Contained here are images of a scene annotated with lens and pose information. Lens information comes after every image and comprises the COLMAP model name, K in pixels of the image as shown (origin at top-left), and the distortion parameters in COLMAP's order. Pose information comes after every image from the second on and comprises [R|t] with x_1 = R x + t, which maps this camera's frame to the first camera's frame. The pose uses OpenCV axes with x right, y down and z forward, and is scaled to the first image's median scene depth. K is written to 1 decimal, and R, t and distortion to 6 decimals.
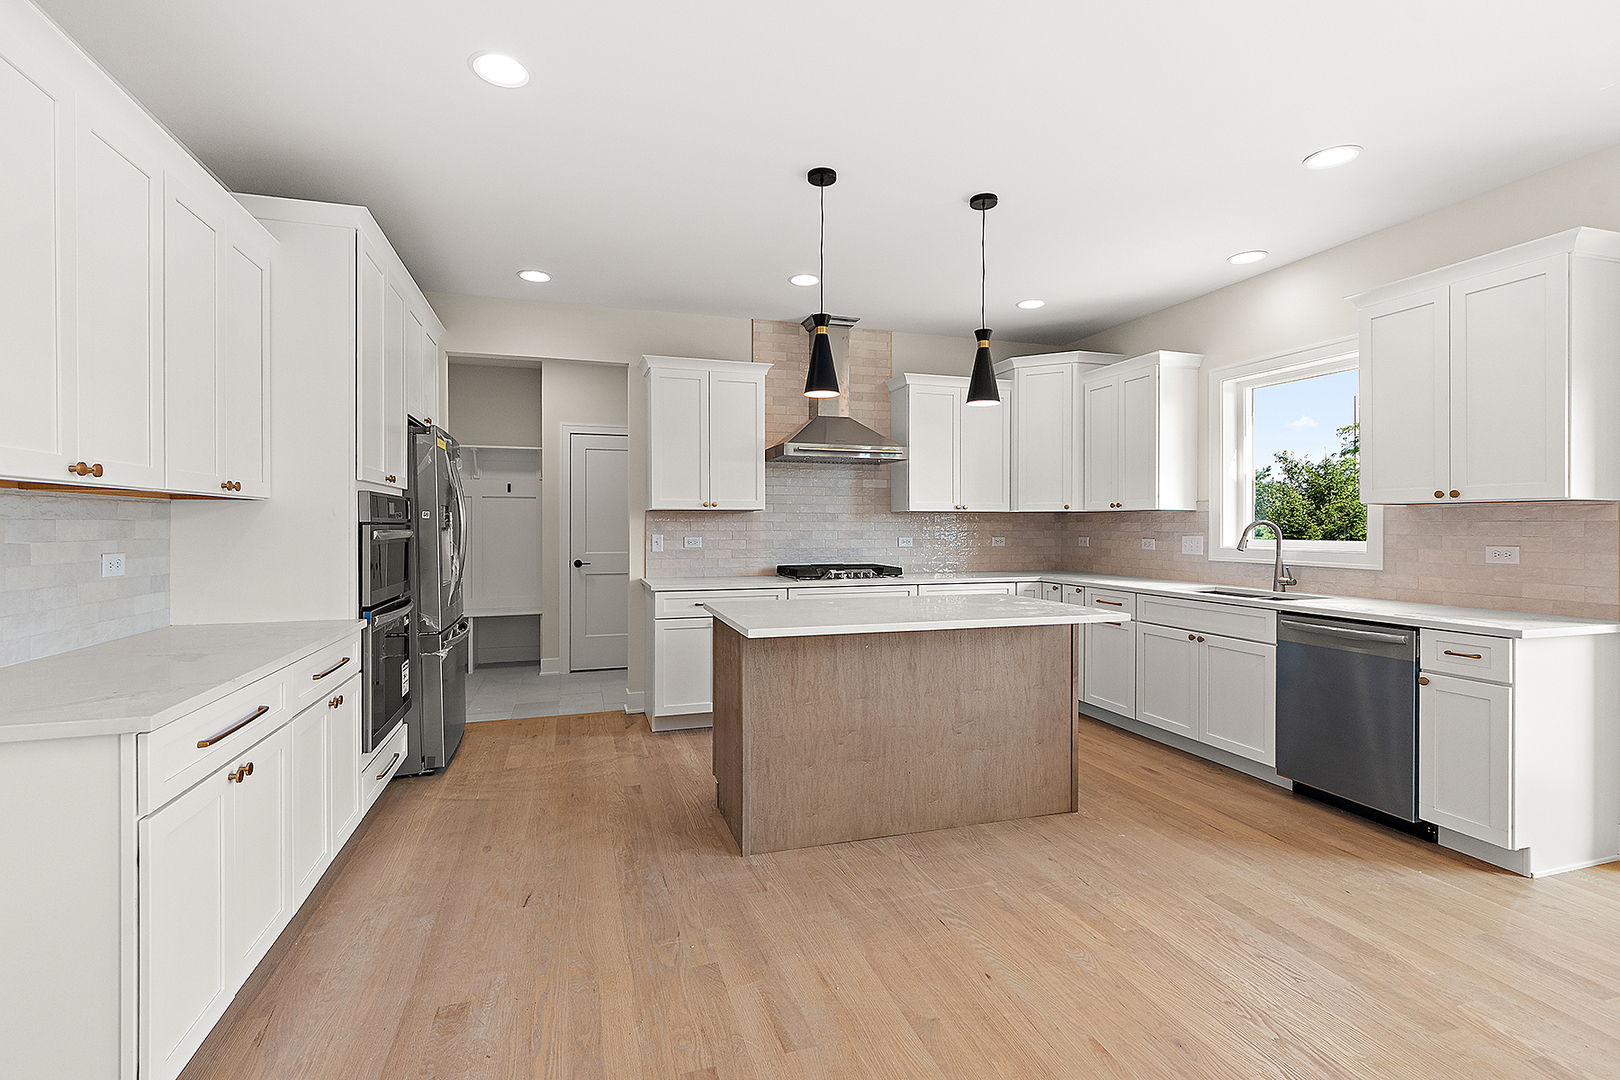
lens RADIAL K [[733.8, 0, 801.8], [0, 733.8, 525.4], [0, 0, 1]] dist [-0.000456, -0.000404]
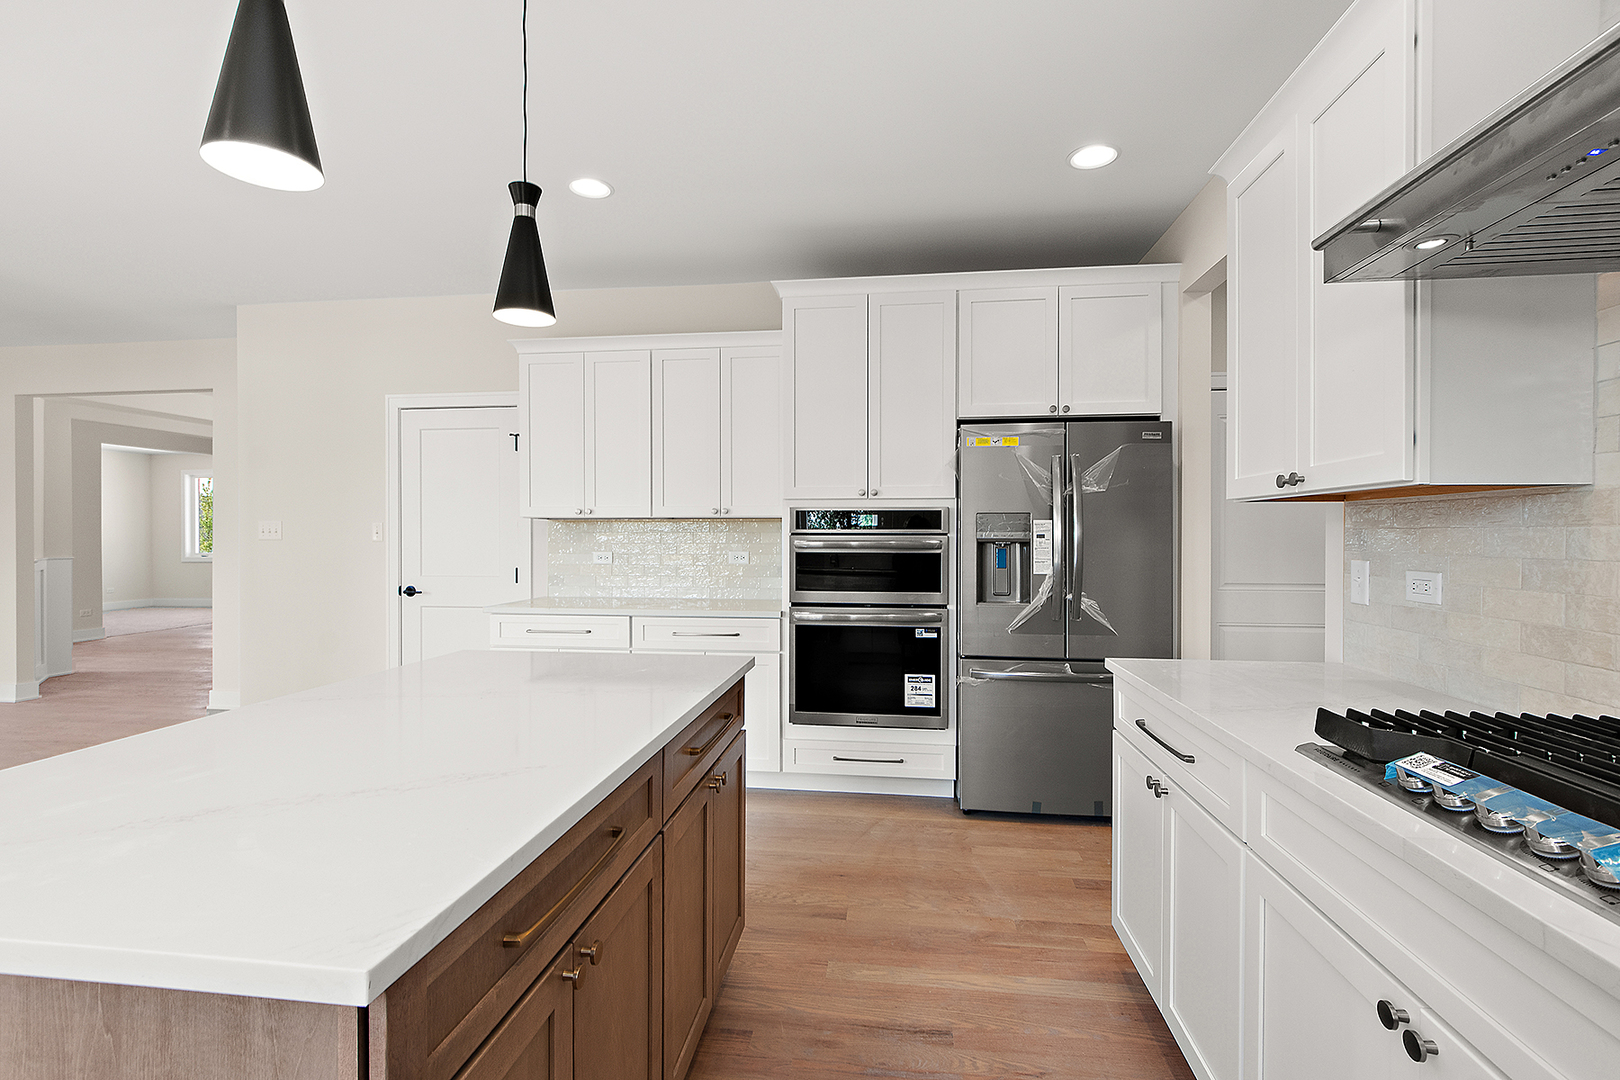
lens RADIAL K [[729.1, 0, 810.0], [0, 729.1, 540.0], [0, 0, 1]] dist [-0.000407, -0.000017]
pose [[-0.414948, 0.004246, -0.909835, 0.373061], [-0.003326, 0.999975, 0.006184, -0.000559], [0.909839, 0.005592, -0.414923, 1.152903]]
